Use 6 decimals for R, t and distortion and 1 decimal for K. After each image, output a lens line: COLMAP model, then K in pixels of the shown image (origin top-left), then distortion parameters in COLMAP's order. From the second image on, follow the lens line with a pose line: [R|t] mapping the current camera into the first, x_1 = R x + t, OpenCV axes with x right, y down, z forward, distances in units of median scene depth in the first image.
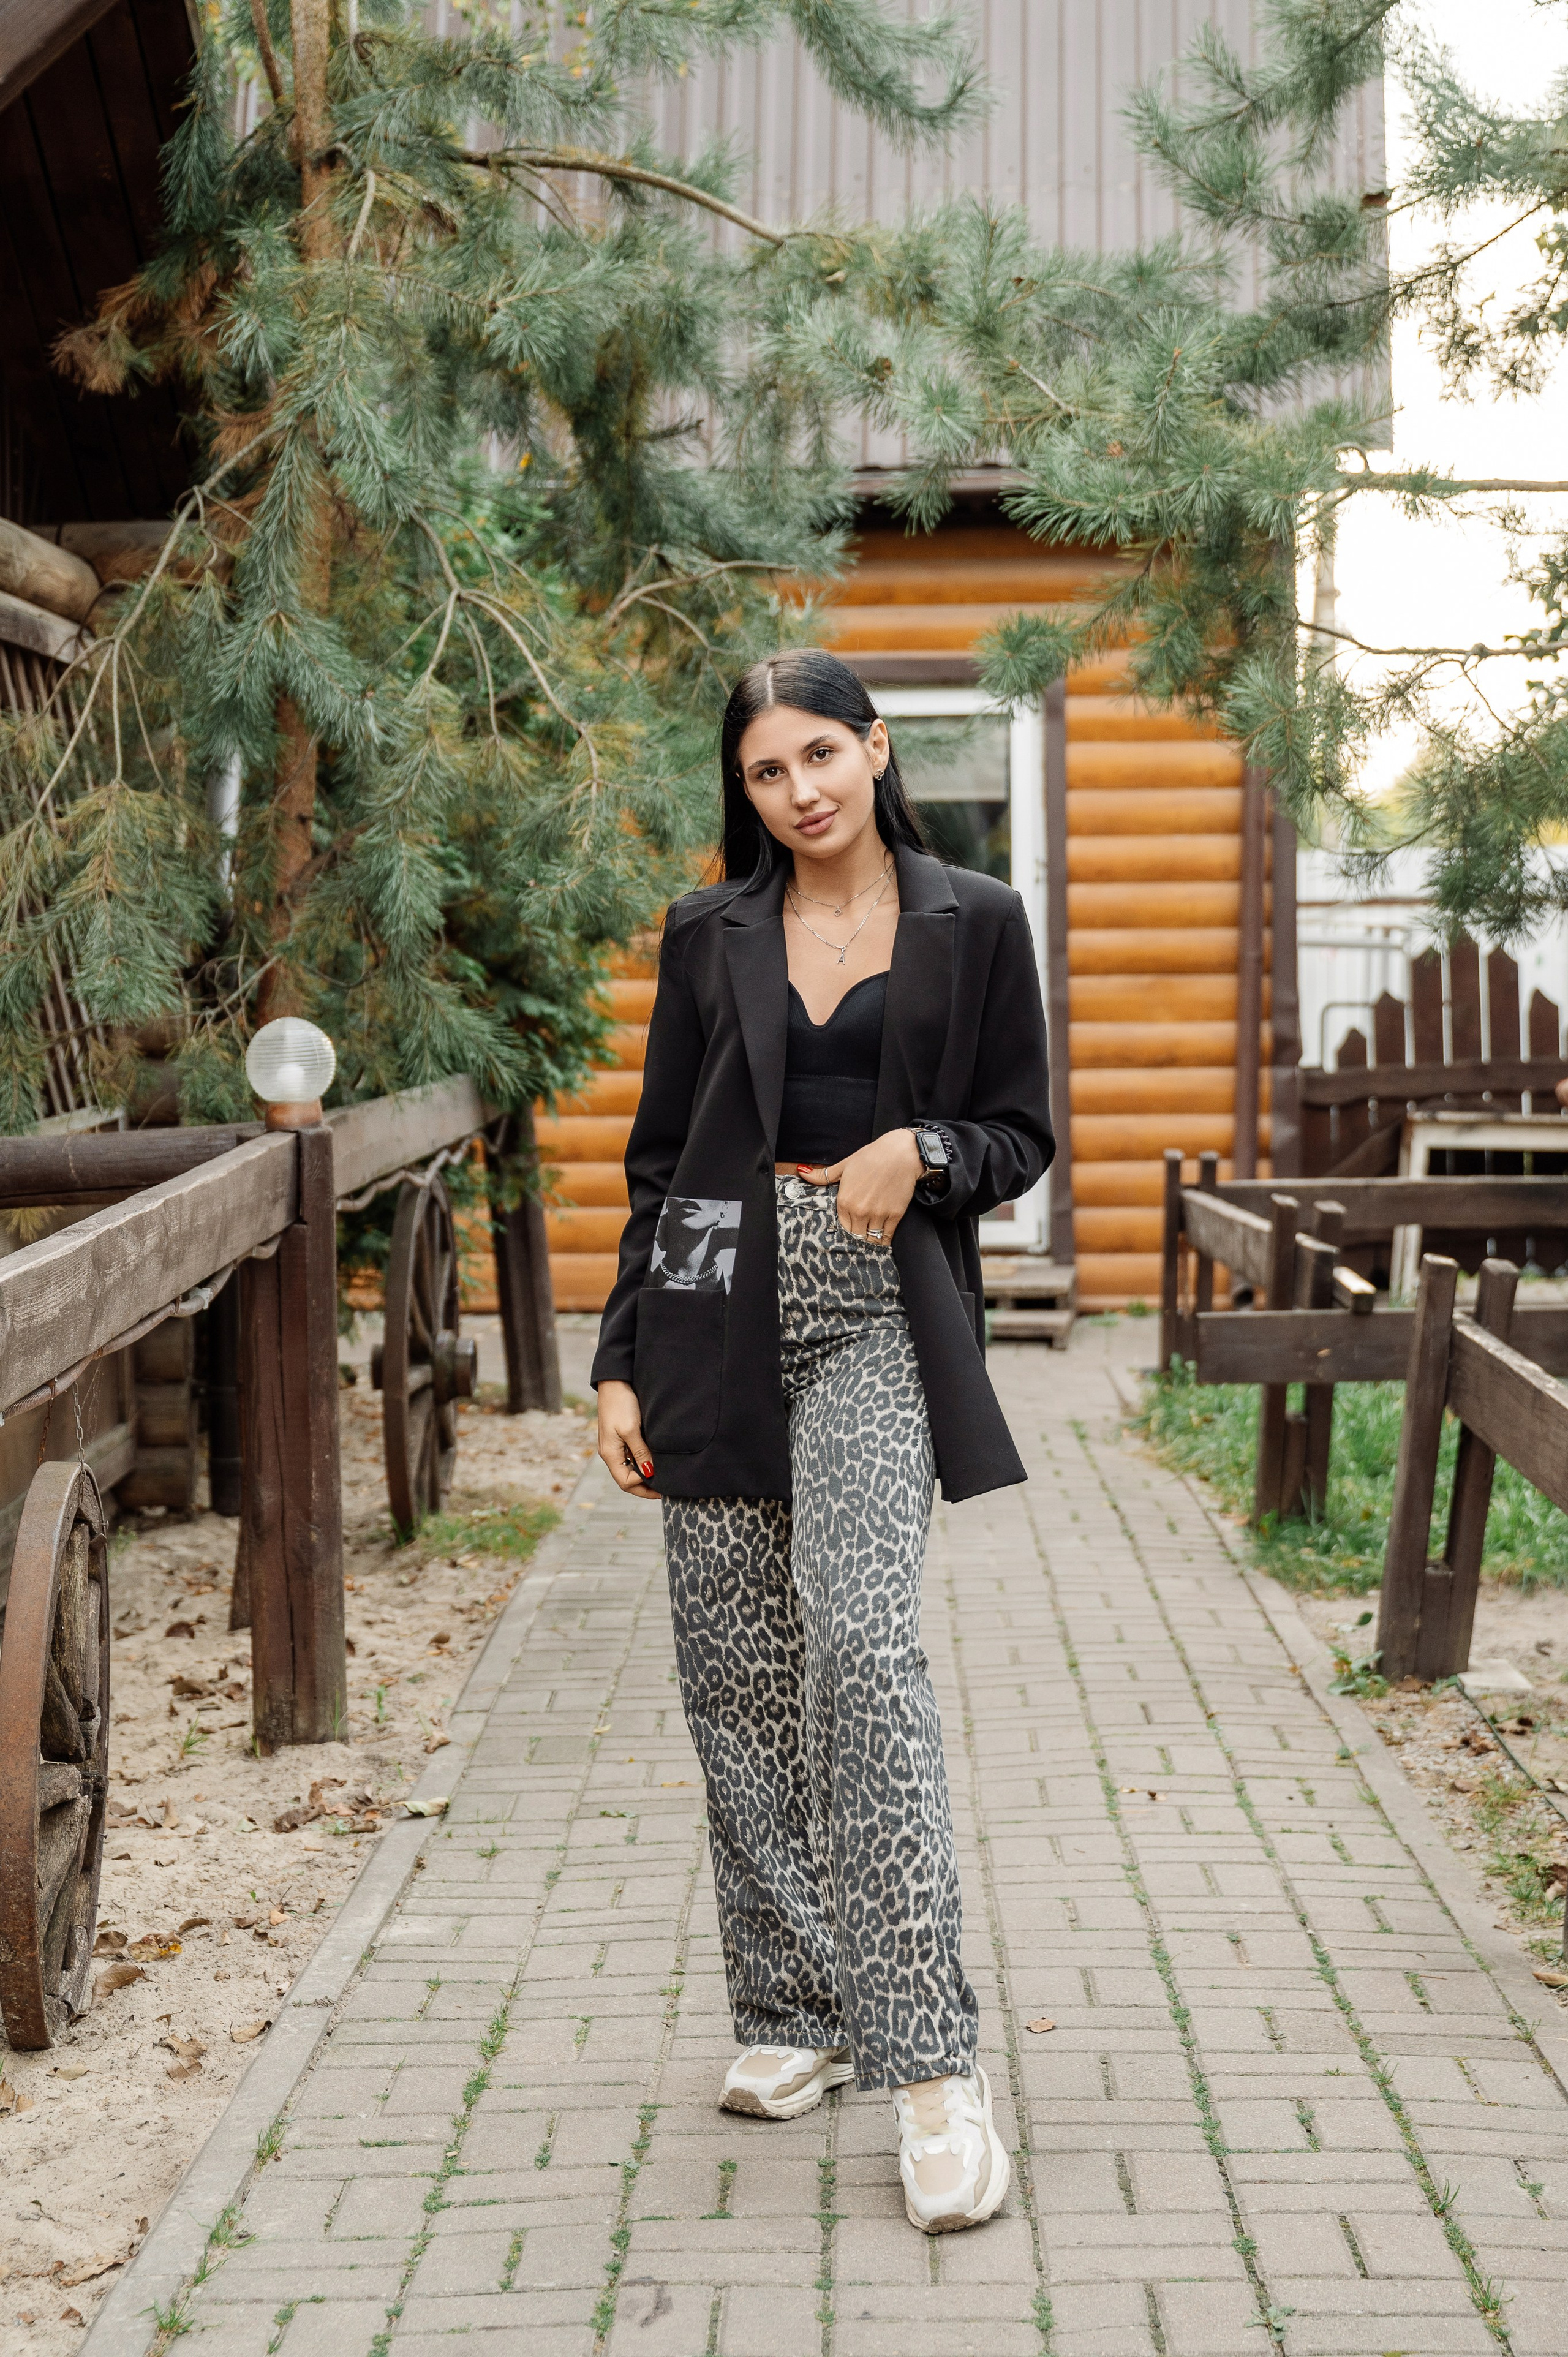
lens RADIAL K [[3485.1, 0, 739.7], [0, 3485.1, 1038.5], [0, 0, 1]] dist [-0.029232, 0.000000]
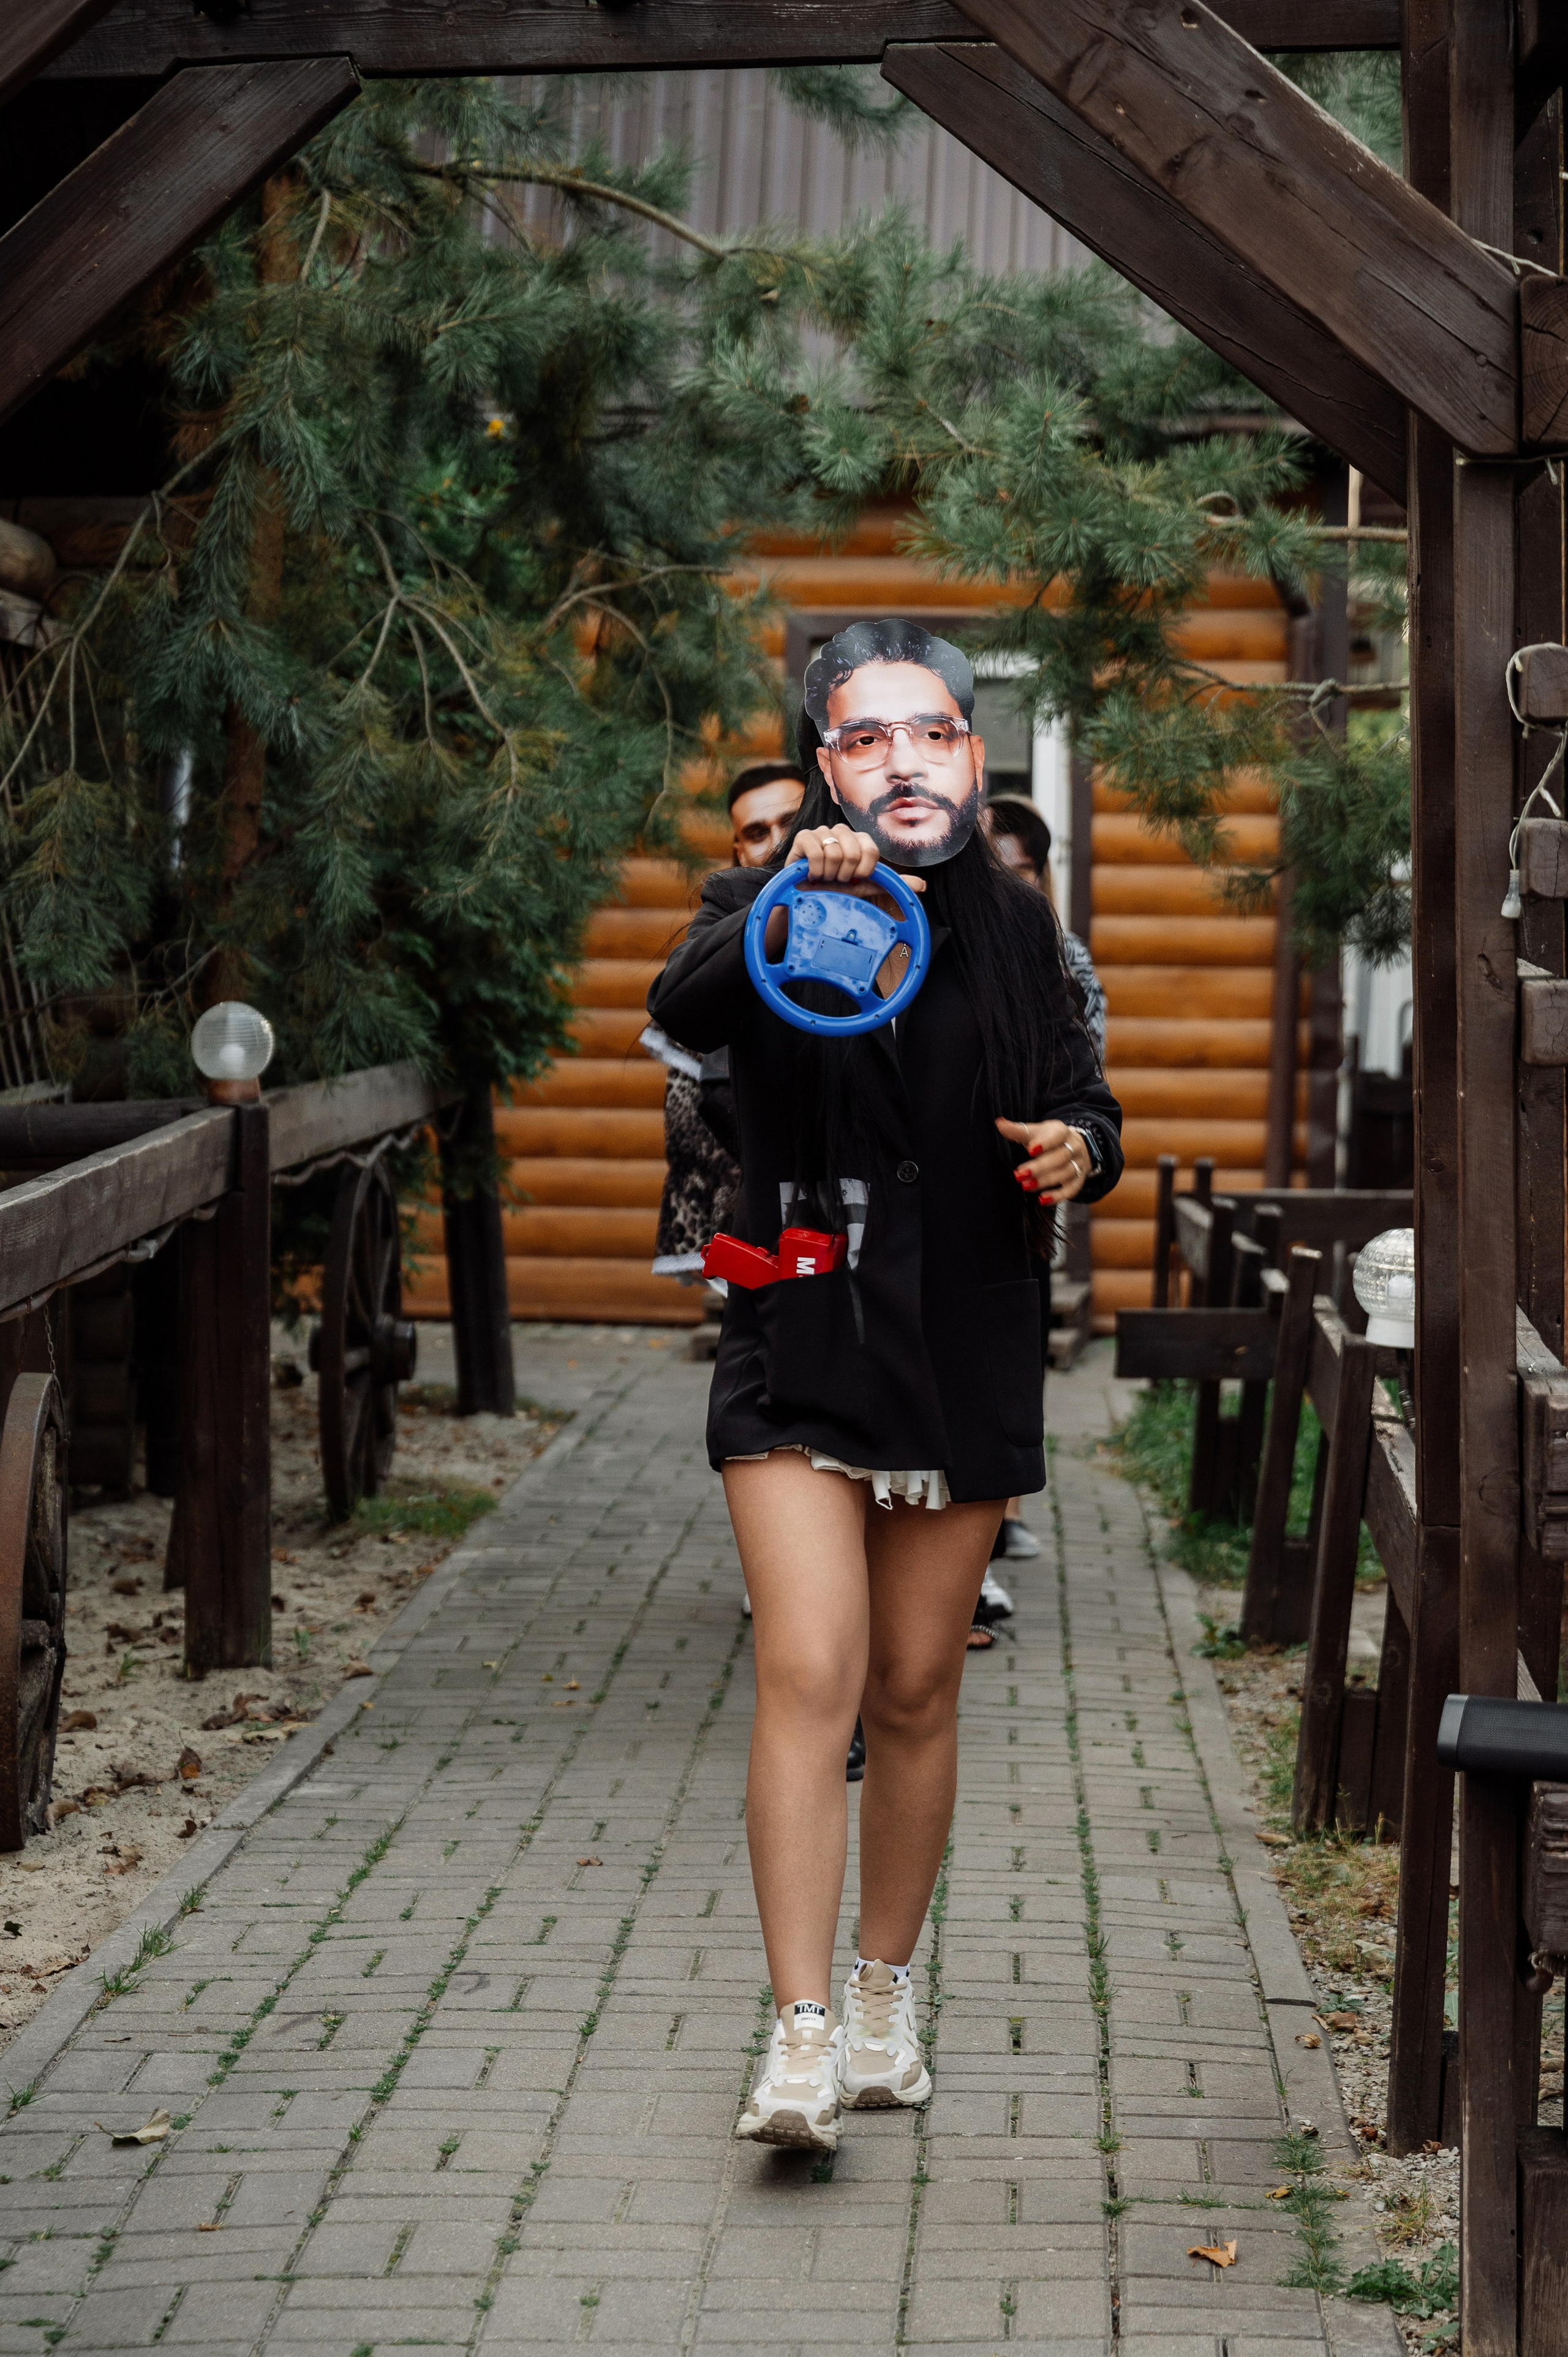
lens RADIAL K [[4645.2, 0, 696.5], [0, 4645.2, 1120.7], [0, 0, 1]] dist [0.073515, 0.000000]
pose [[0.999241, 0.021527, -0.032453, 0.054991], [-0.020821, 0.999542, 0.021965, -0.003432], [0.032911, -0.021273, 0.999232, -0.385406]]
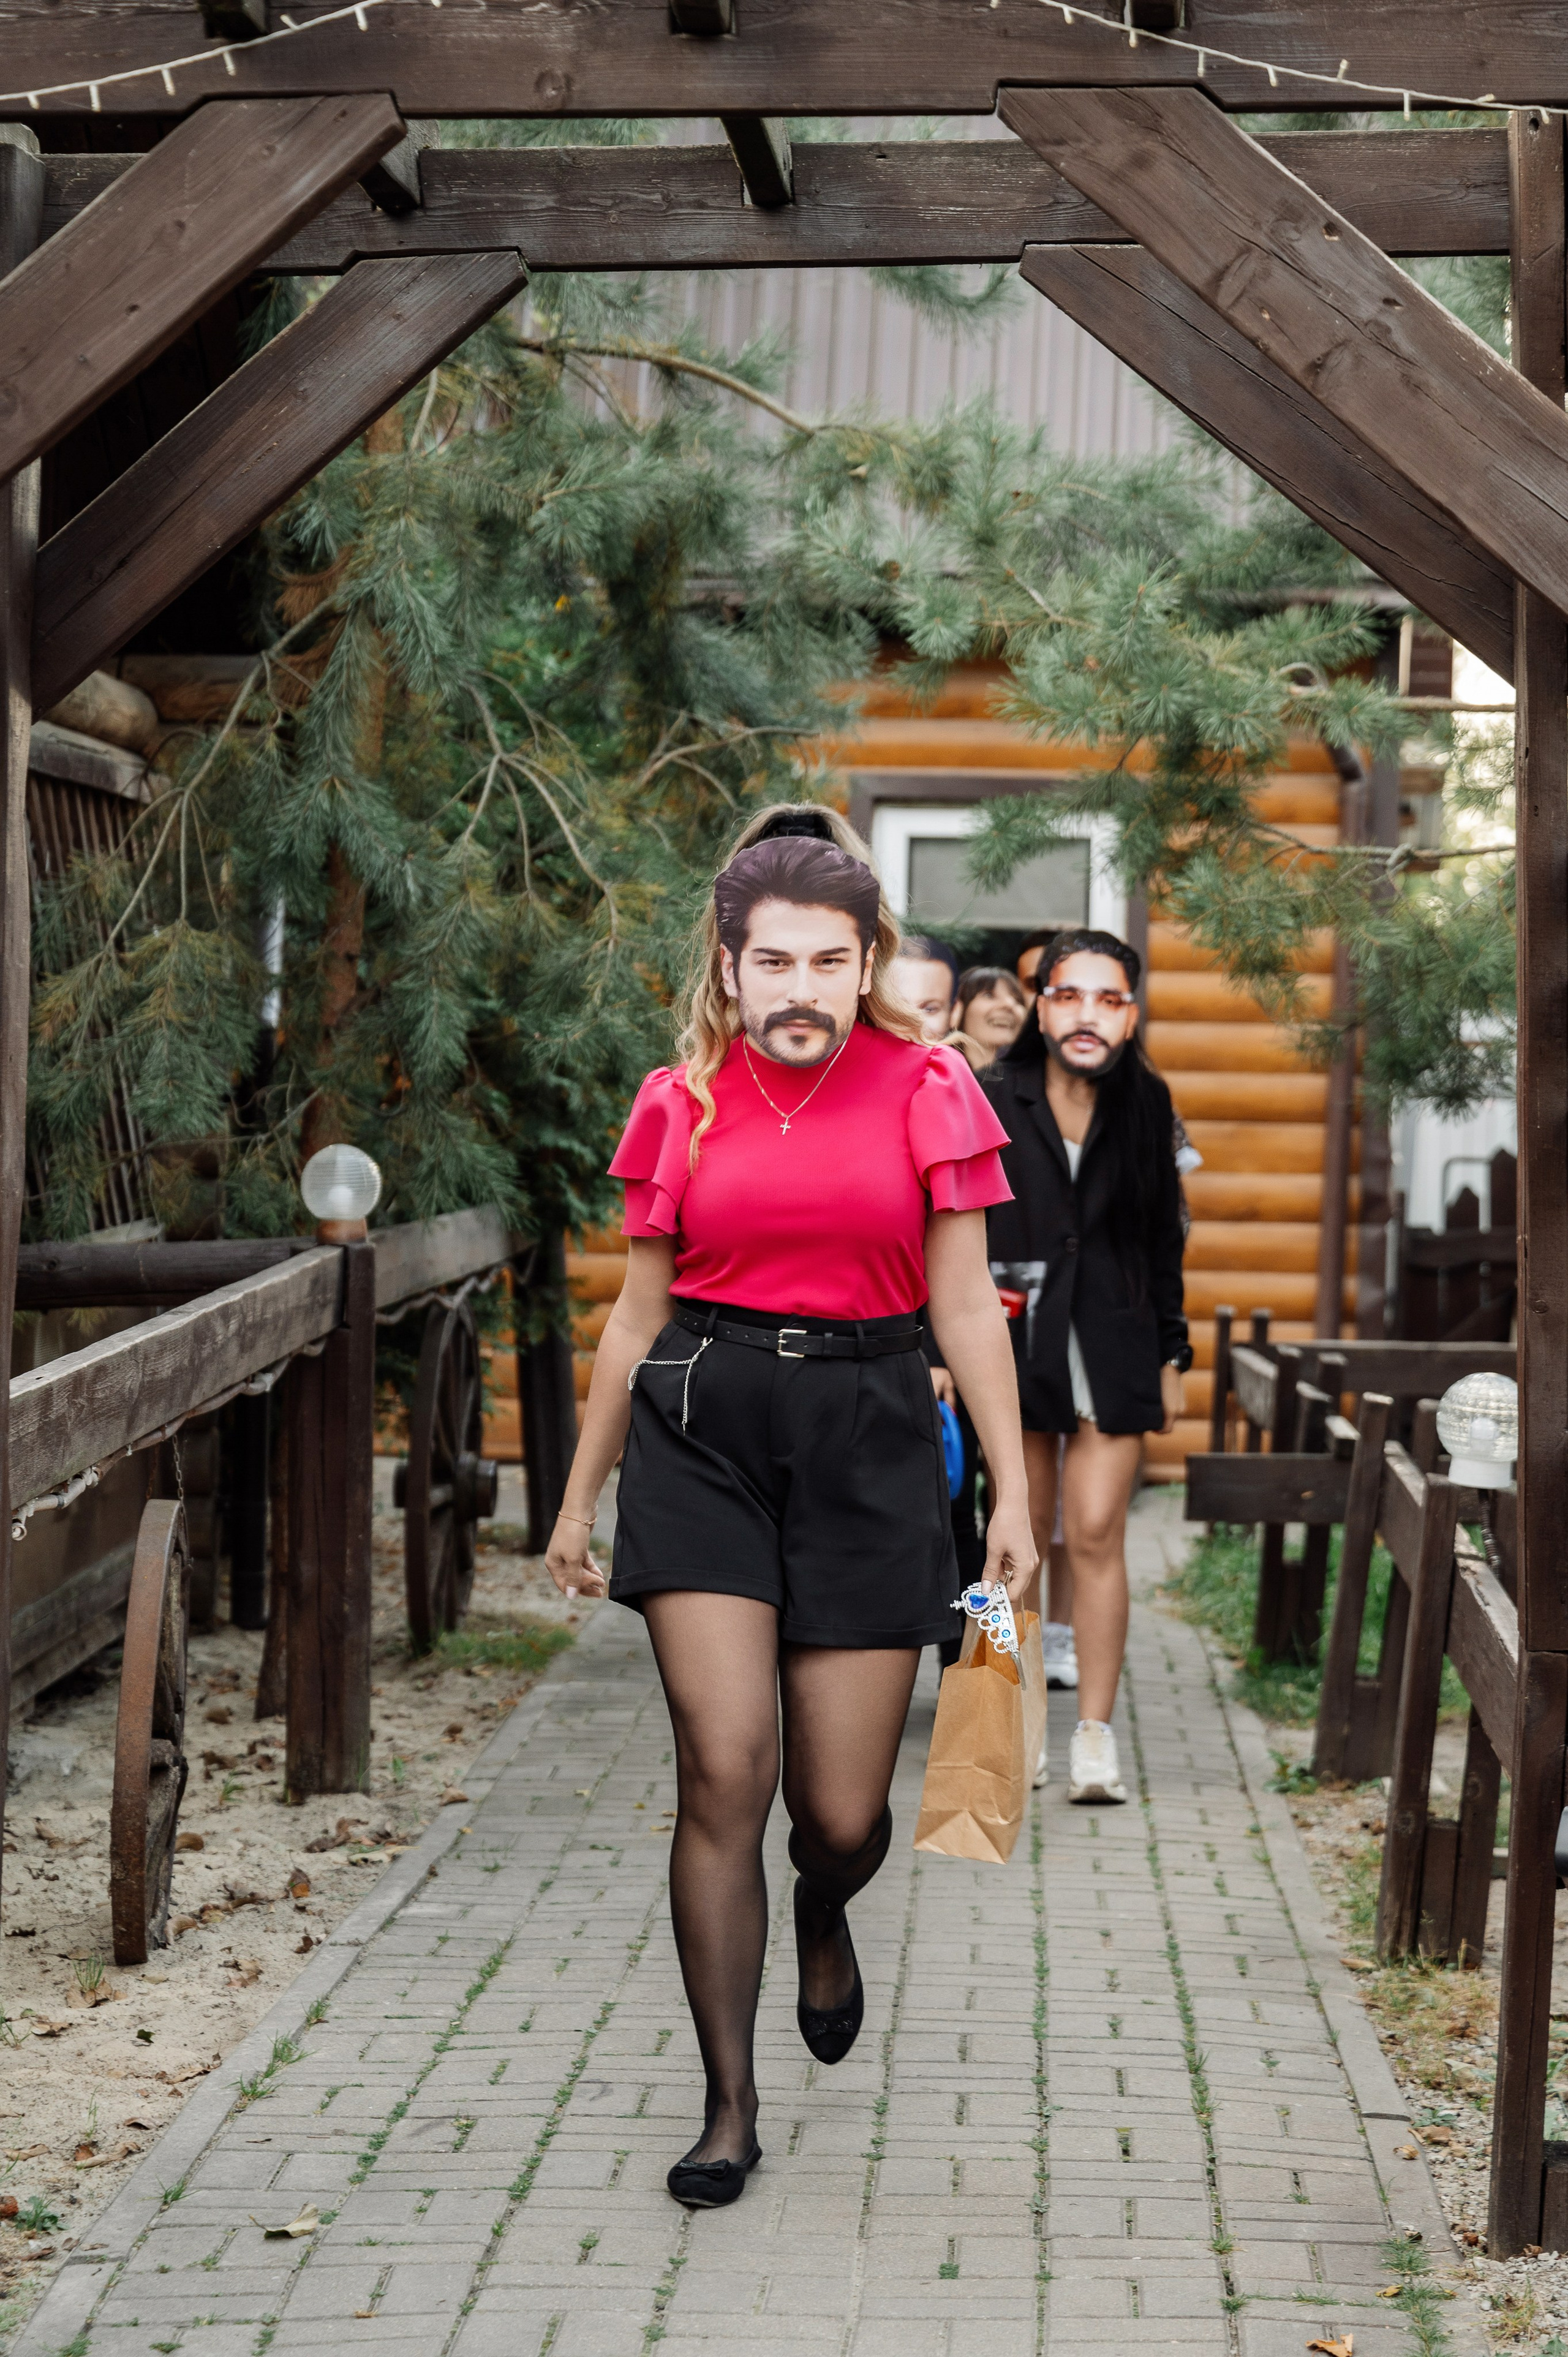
lens RADIAL K [[4645.2, 0, 722.3], [0, 4645.2, 1107.9], [0, 0, 1]] dist [0.073515, 0.000000]
pose [[0.999080, 0.029773, -0.030852, 0.034527], [-0.030211, 0.999448, -0.013848, -0.000848], [0.030422, 0.014767, 0.999428, -0.425707]]
